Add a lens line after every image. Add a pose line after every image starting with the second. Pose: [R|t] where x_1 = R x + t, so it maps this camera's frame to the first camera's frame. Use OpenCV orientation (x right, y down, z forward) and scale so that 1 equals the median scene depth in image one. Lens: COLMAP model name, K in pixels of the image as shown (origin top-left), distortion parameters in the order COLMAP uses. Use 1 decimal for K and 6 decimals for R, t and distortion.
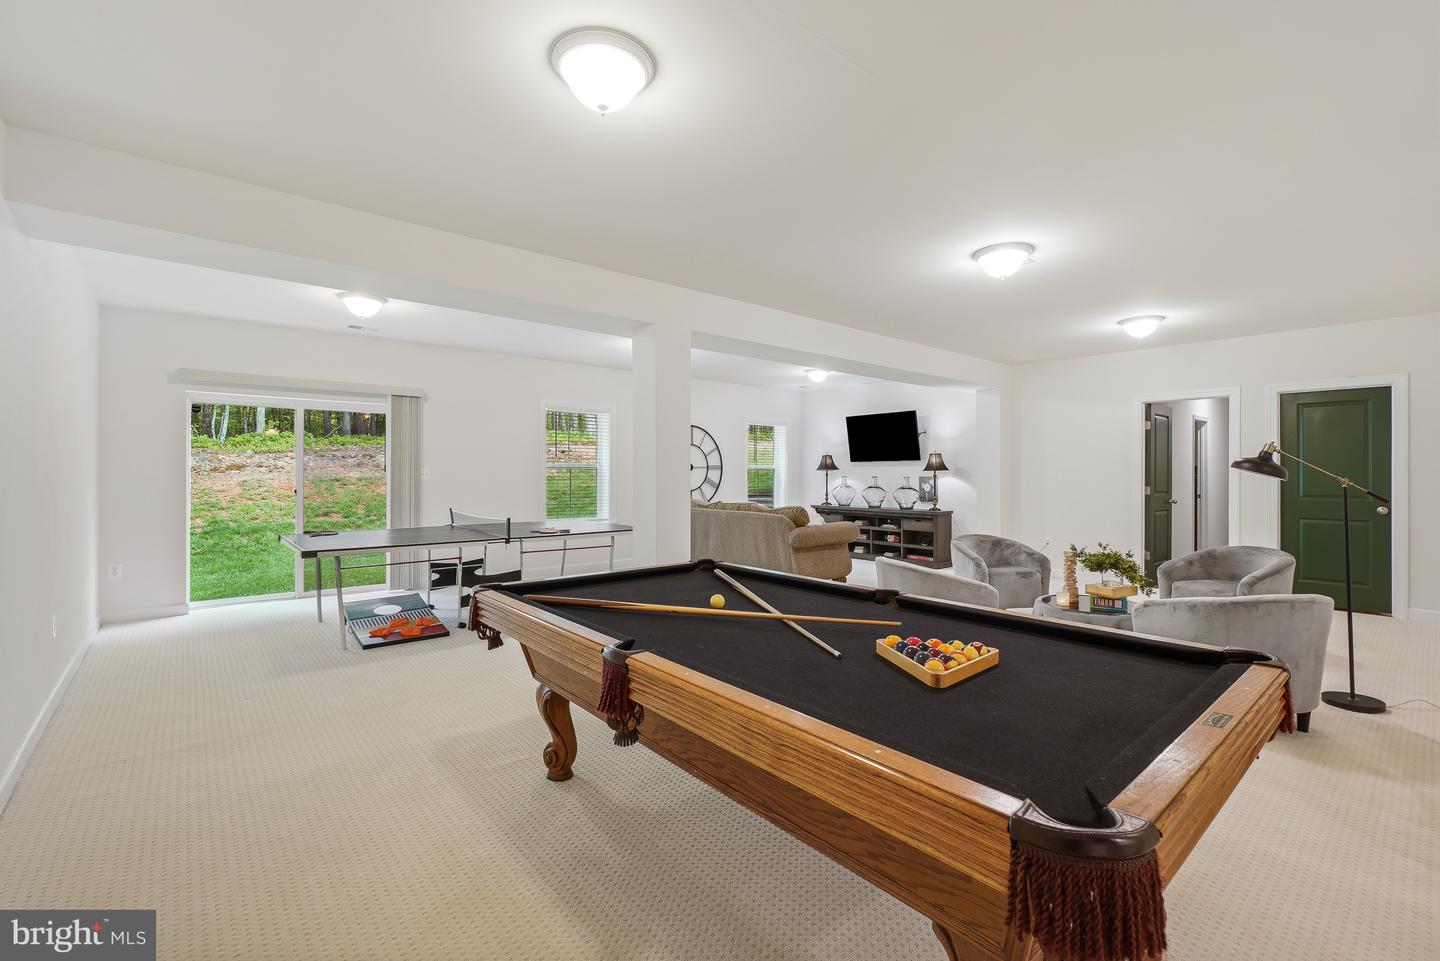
lens RADIAL K [[640.2, 0, 714.0], [0, 640.2, 477.4], [0, 0, 1]] dist [0.001558, 0.000323]
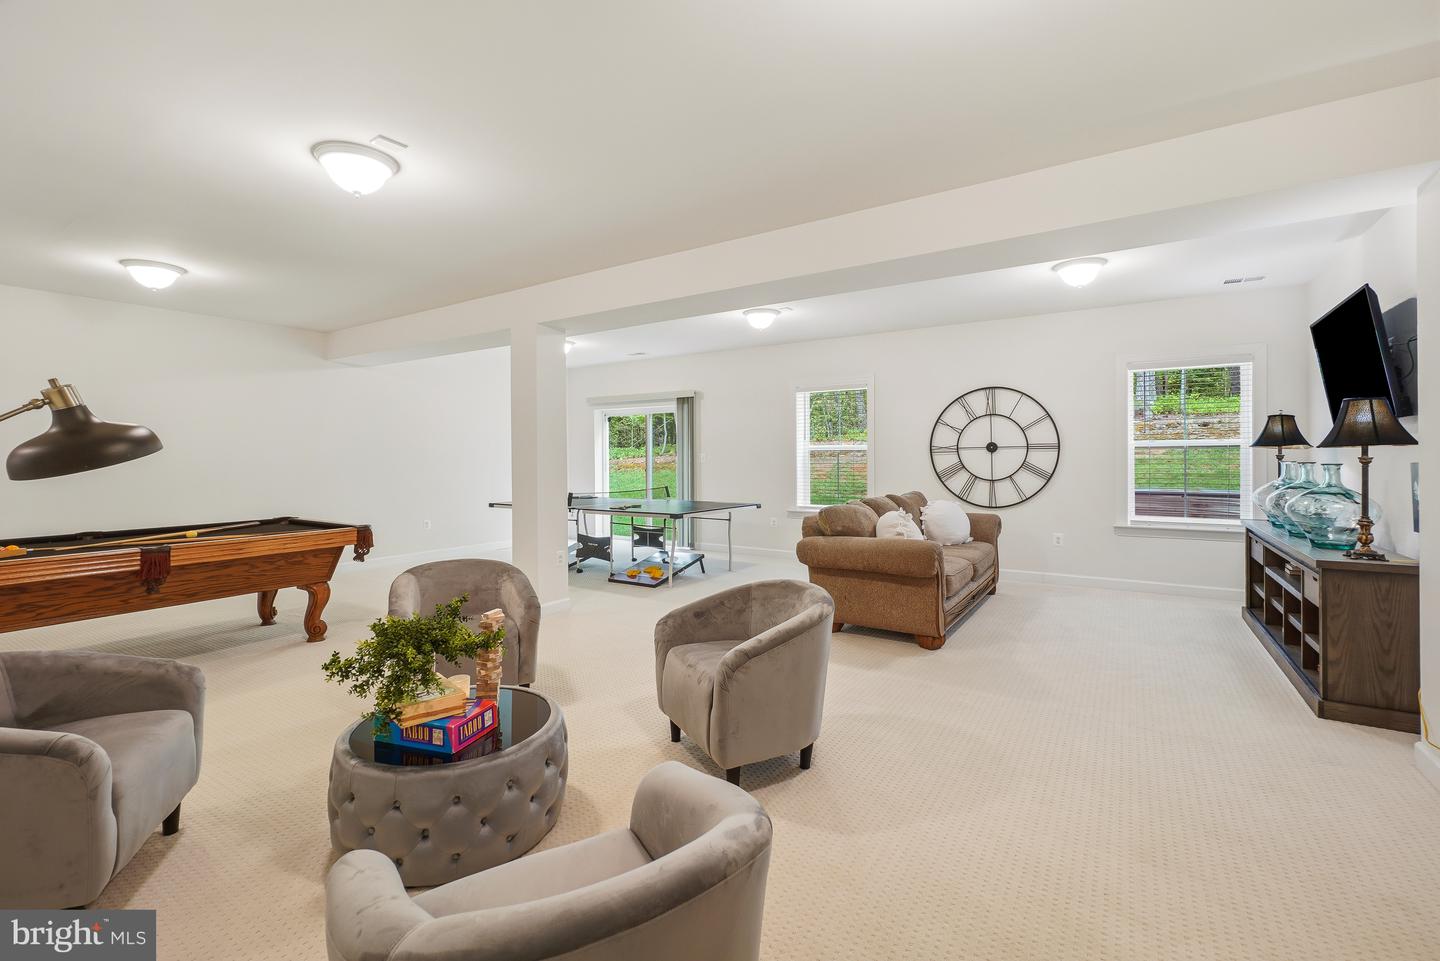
lens RADIAL K [[640.2, 0, 714.0], [0, 640.2, 477.4], [0, 0, 1]] dist [0.001558, 0.000323]
pose [[0.253213, 0.027549, -0.967018, 0.547777], [-0.001624, 0.999605, 0.028052, -0.002072], [0.967409, -0.005533, 0.253158, 0.522716]]
